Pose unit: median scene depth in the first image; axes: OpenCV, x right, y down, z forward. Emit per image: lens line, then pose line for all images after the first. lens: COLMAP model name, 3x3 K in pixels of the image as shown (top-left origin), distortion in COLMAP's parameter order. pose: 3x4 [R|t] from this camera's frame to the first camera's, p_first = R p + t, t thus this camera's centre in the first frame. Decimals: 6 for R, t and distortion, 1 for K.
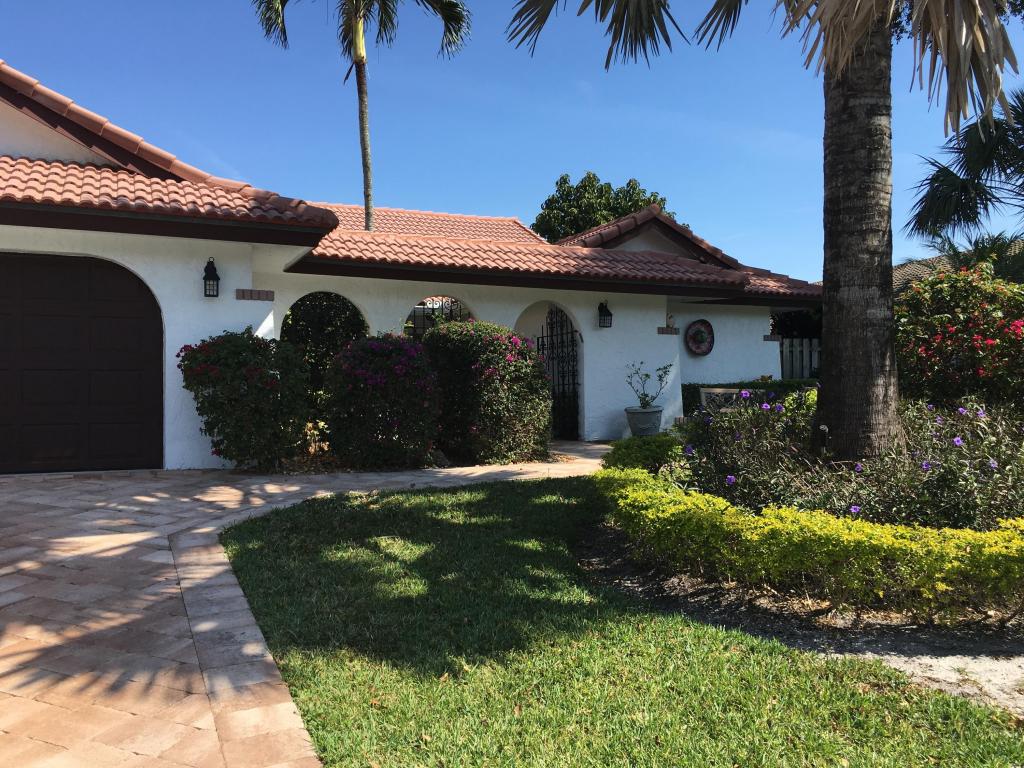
lens RADIAL K [[872.0, 0, 510.5], [0, 872.0, 385.9], [0, 0, 1]] dist [0.047190, -0.033088]
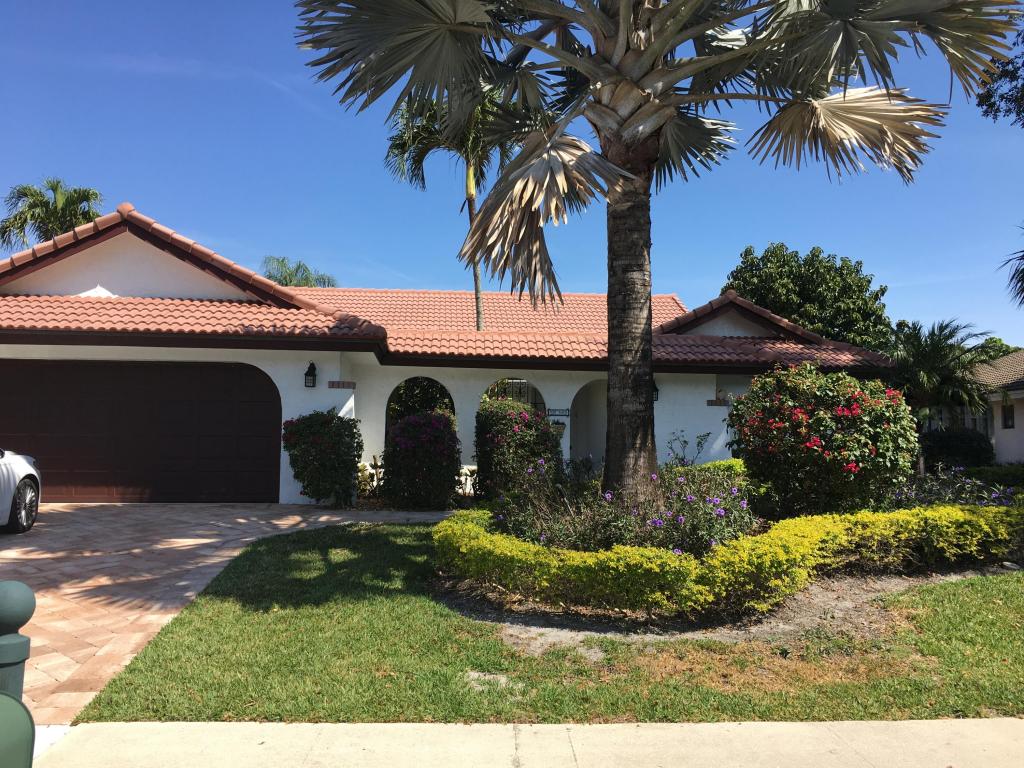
lens RADIAL K [[872.0, 0, 514.6], [0, 872.0, 384.4], [0, 0, 1]] dist [0.047190, -0.033088]
pose [[0.943385, -0.009443, -0.331564, 0.473679], [-0.011830, 0.998001, -0.062083, -0.019190], [0.331488, 0.062490, 0.941388, -0.273590]]
